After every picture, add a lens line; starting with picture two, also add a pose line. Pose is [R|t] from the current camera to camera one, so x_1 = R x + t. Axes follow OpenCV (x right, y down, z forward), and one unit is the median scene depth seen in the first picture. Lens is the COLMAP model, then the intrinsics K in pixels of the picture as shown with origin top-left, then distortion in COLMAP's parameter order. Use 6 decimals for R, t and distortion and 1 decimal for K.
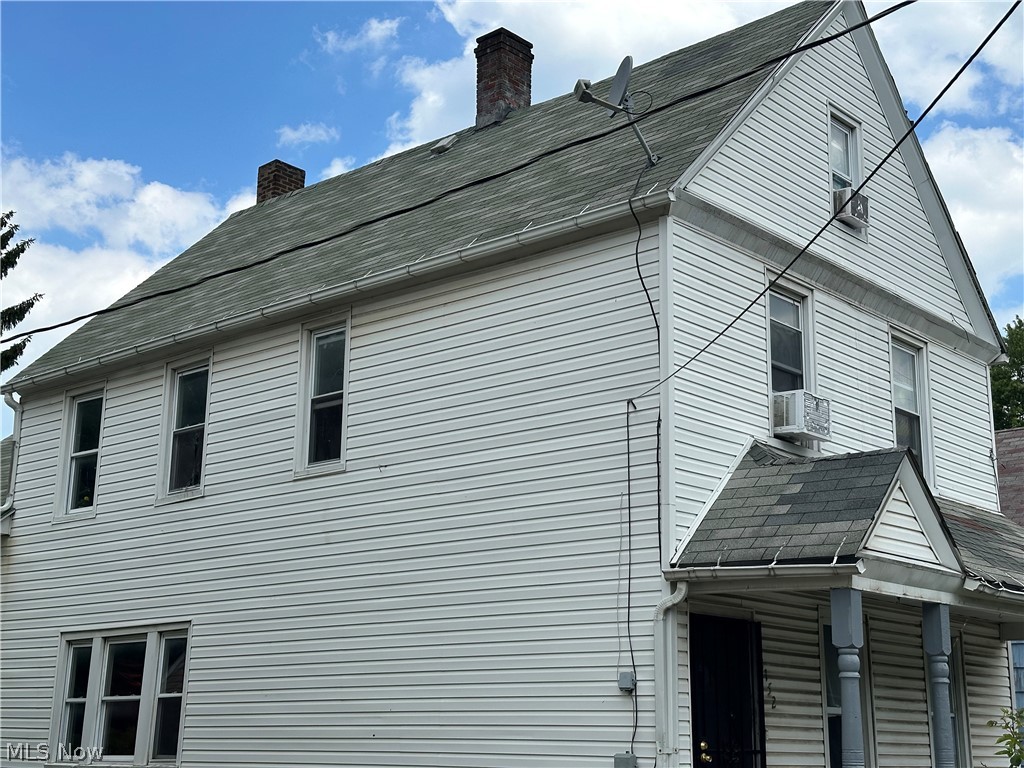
lens RADIAL K [[1424.7, 0, 512.0], [0, 1424.7, 384.0], [0, 0, 1]] dist [0.122574, -0.048987]
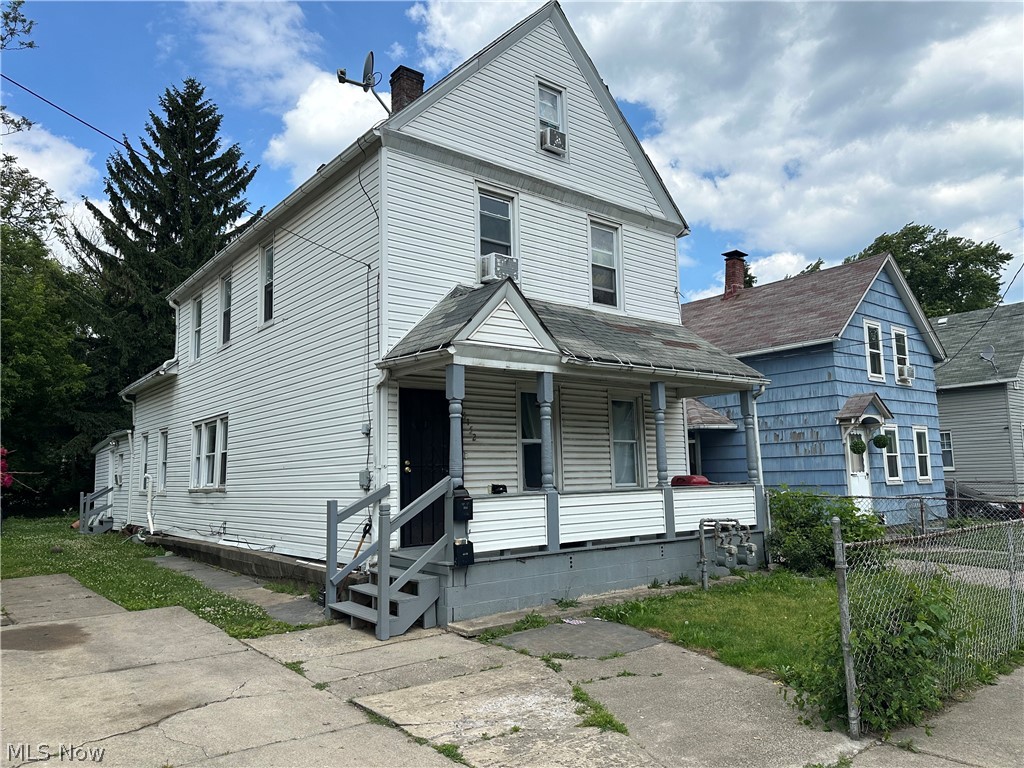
lens RADIAL K [[709.2, 0, 508.8], [0, 709.2, 400.2], [0, 0, 1]] dist [0.056511, -0.000521]
pose [[0.985206, -0.054869, -0.162352, 0.342571], [0.076512, 0.988529, 0.130213, 0.066740], [0.153345, -0.140708, 0.978103, 0.175262]]
